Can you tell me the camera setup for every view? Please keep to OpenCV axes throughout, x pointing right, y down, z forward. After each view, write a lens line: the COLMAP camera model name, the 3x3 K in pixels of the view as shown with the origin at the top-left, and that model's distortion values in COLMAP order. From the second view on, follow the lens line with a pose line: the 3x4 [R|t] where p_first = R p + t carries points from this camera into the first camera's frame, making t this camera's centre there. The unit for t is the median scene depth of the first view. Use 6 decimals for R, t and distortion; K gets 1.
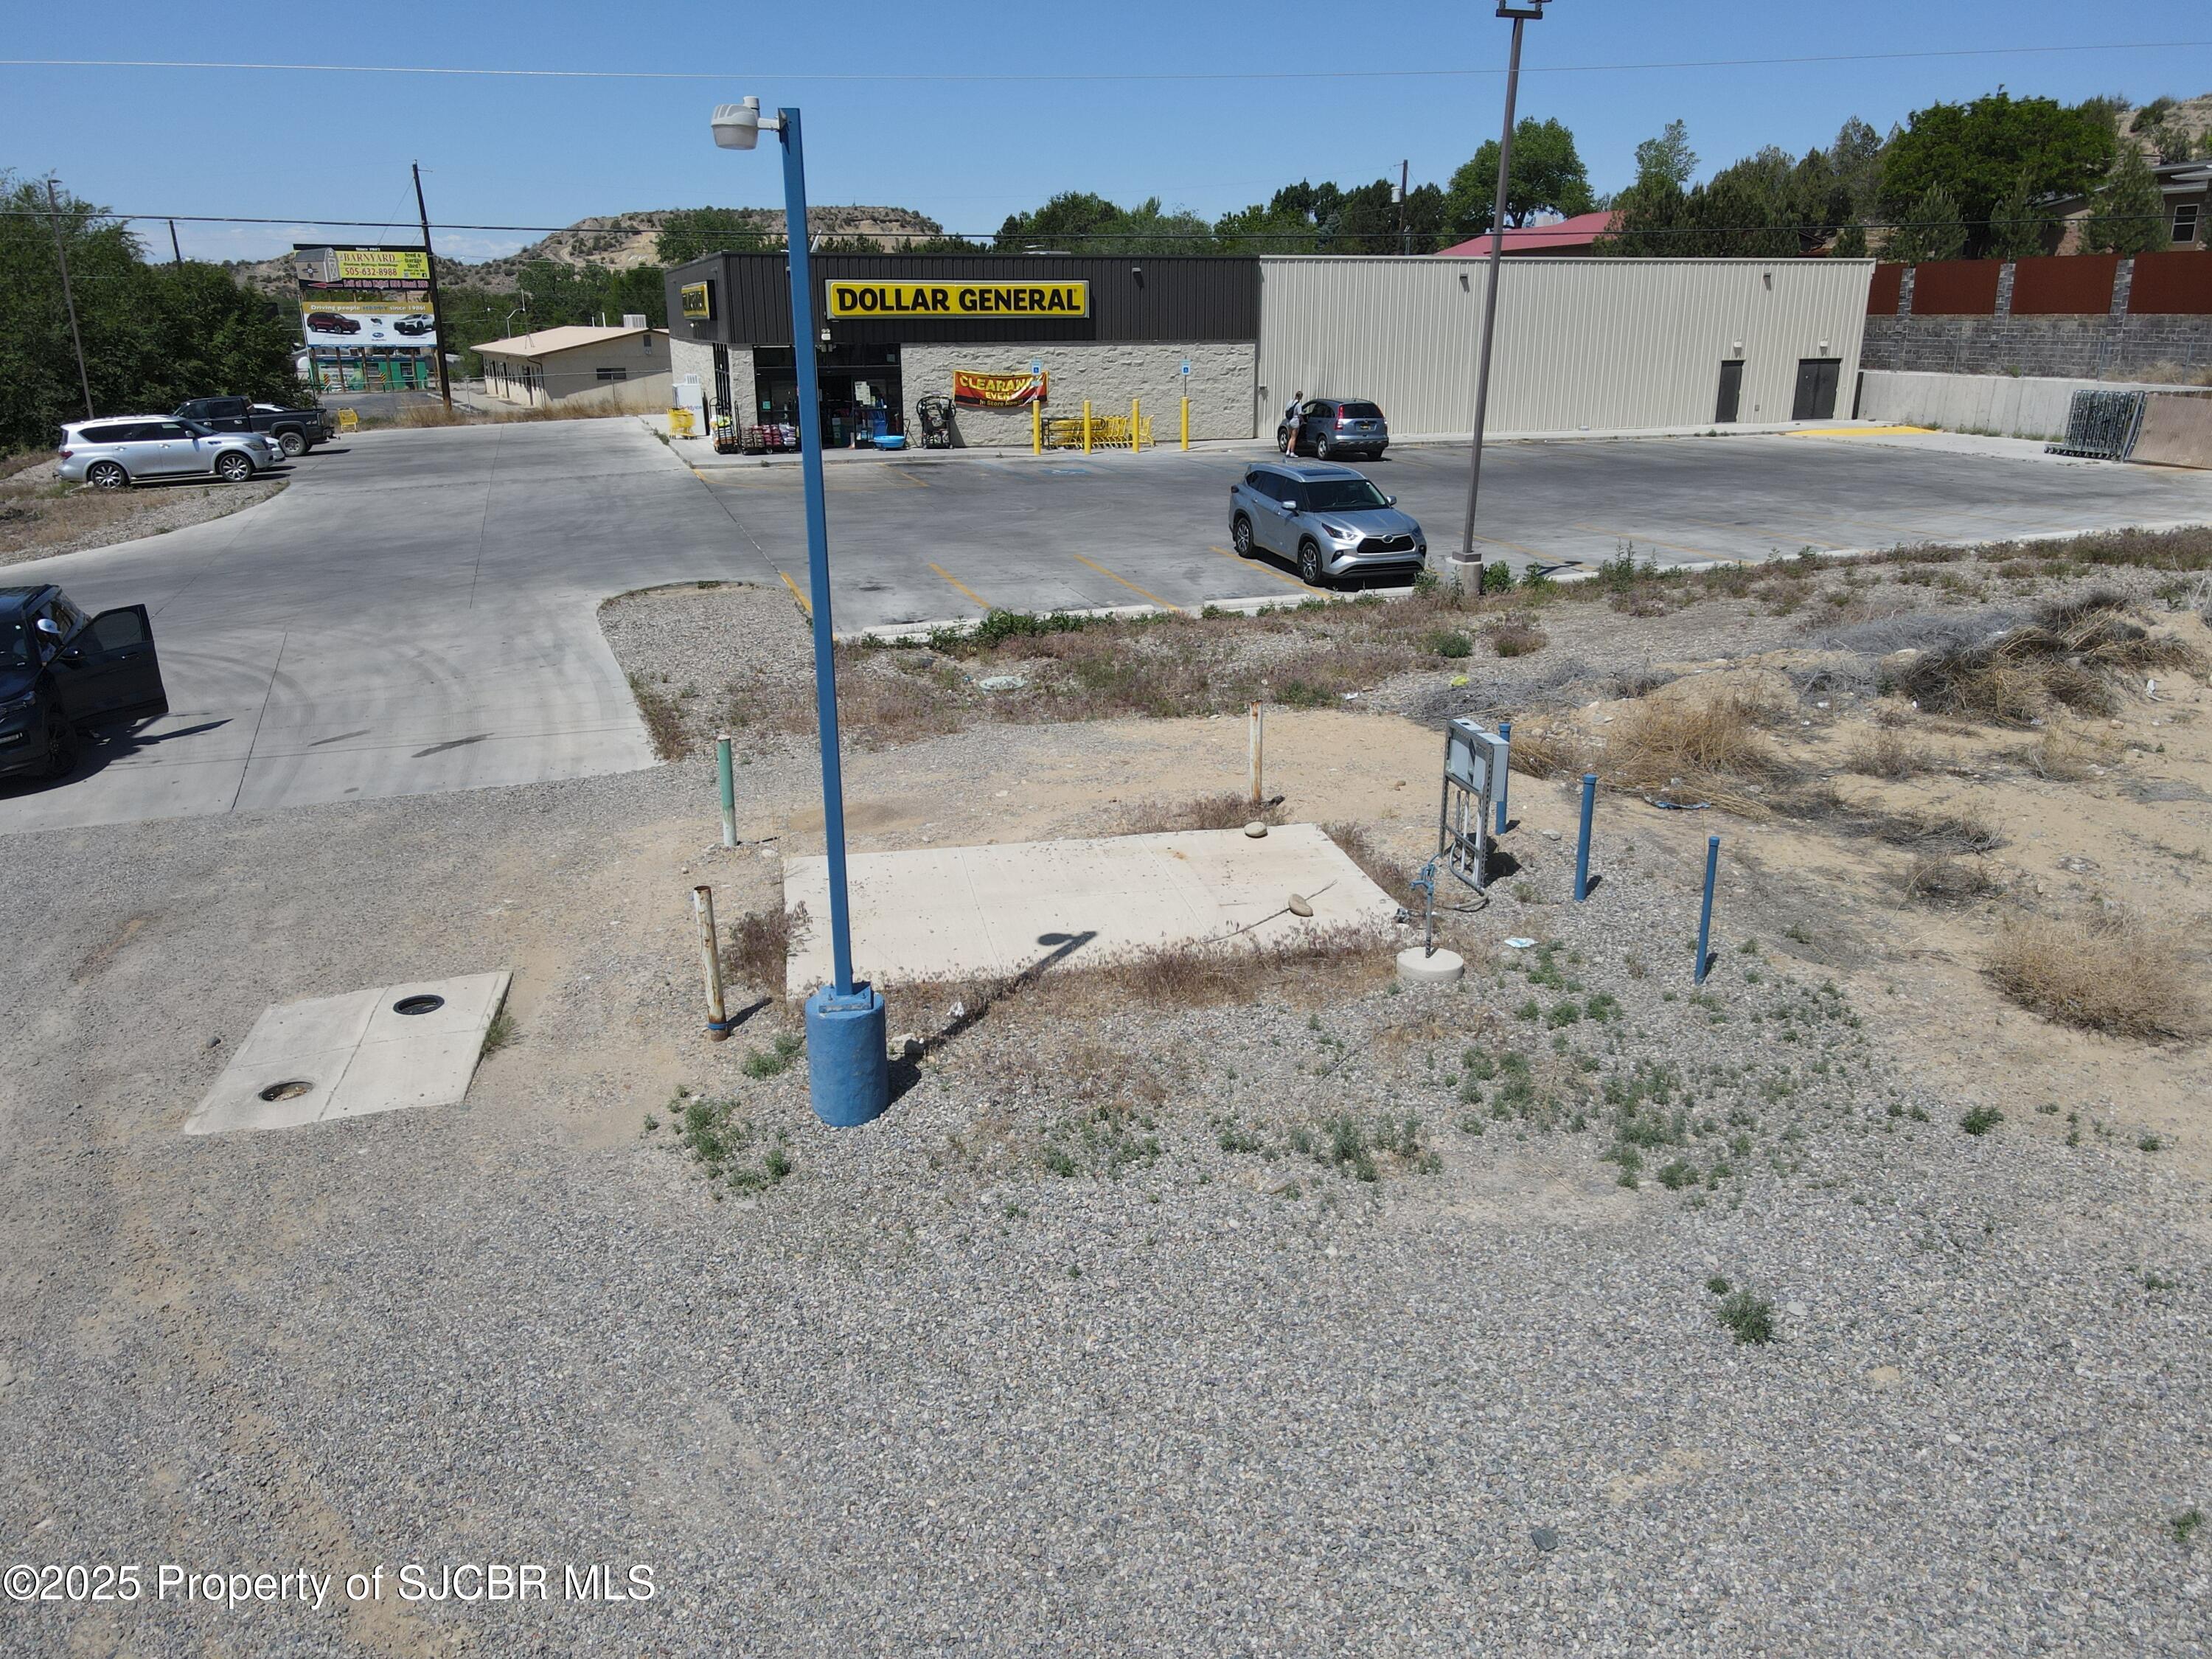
lens RADIAL K [[1620.9, 0, 1092.2], [0, 1620.9, 828.7], [0, 0, 1]] dist [0.010581, 0.010185]
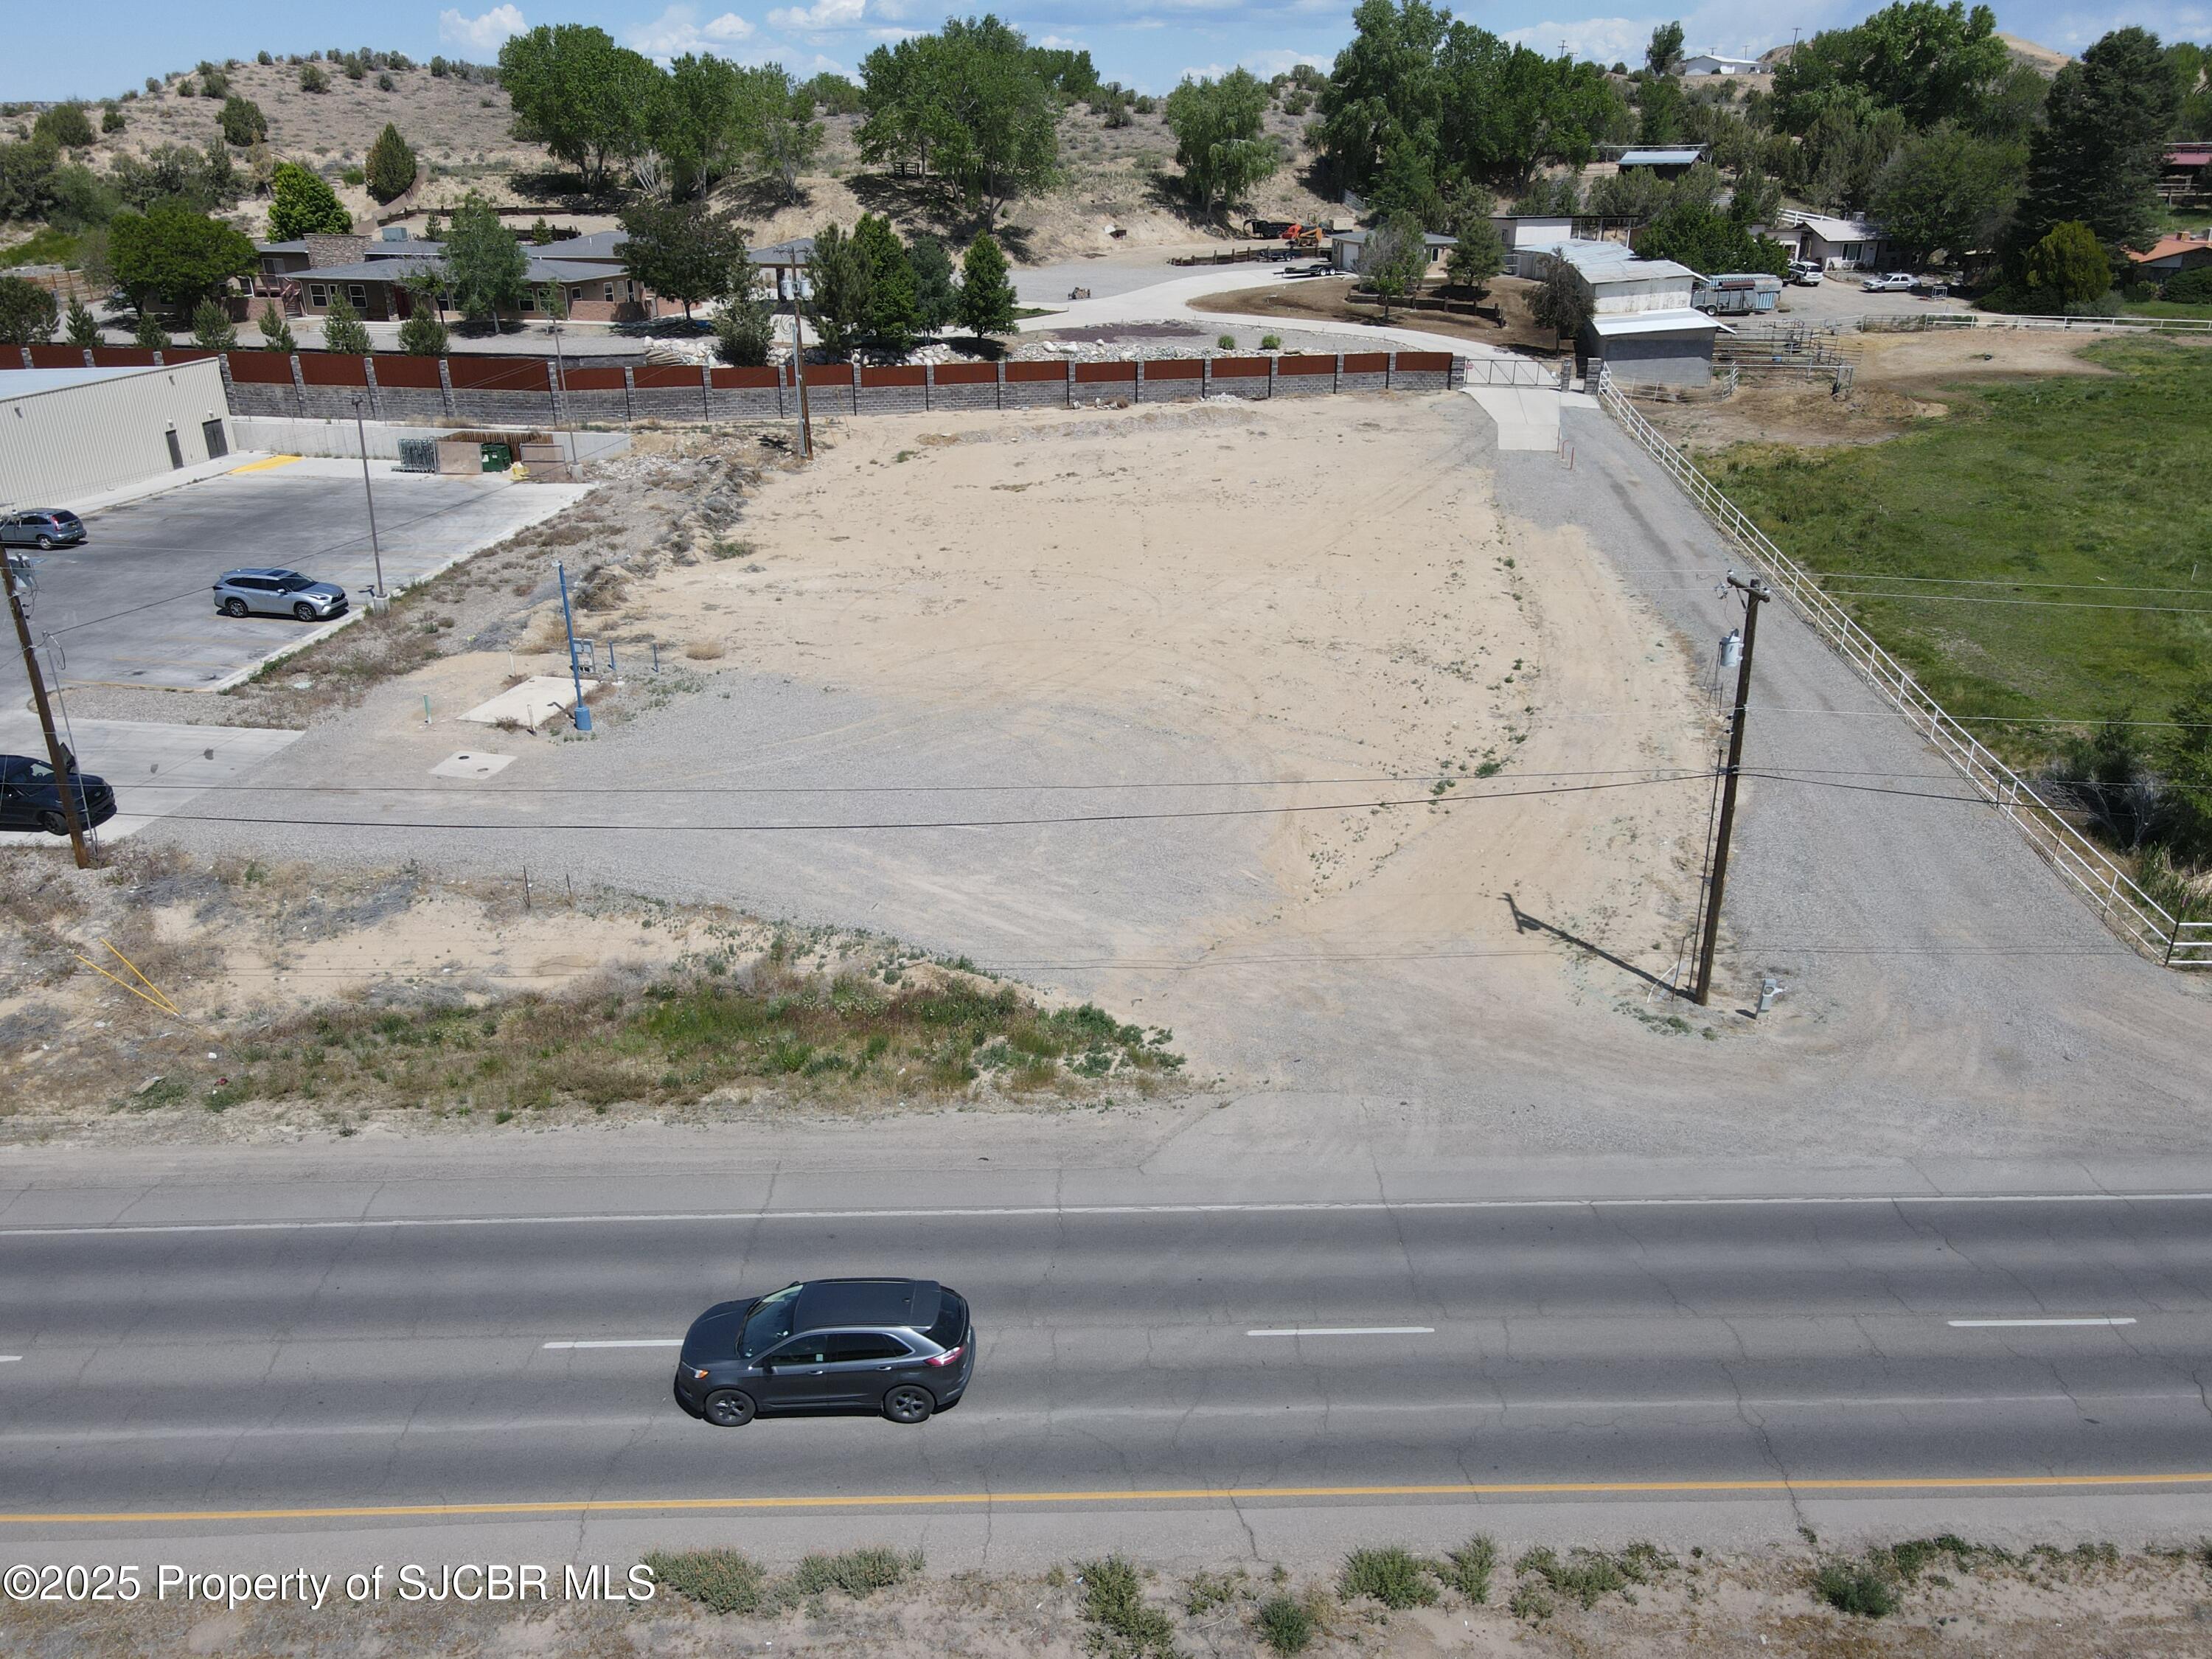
lens RADIAL K [[1620.9, 0, 1115.3], [0, 1620.9, 819.4], [0, 0, 1]] dist [0.010581, 0.010185]
pose [[0.416054, -0.347546, 0.840304, -0.916142], [0.278128, 0.928433, 0.246288, -0.087439], [-0.865762, 0.131243, 0.482940, -0.700359]]
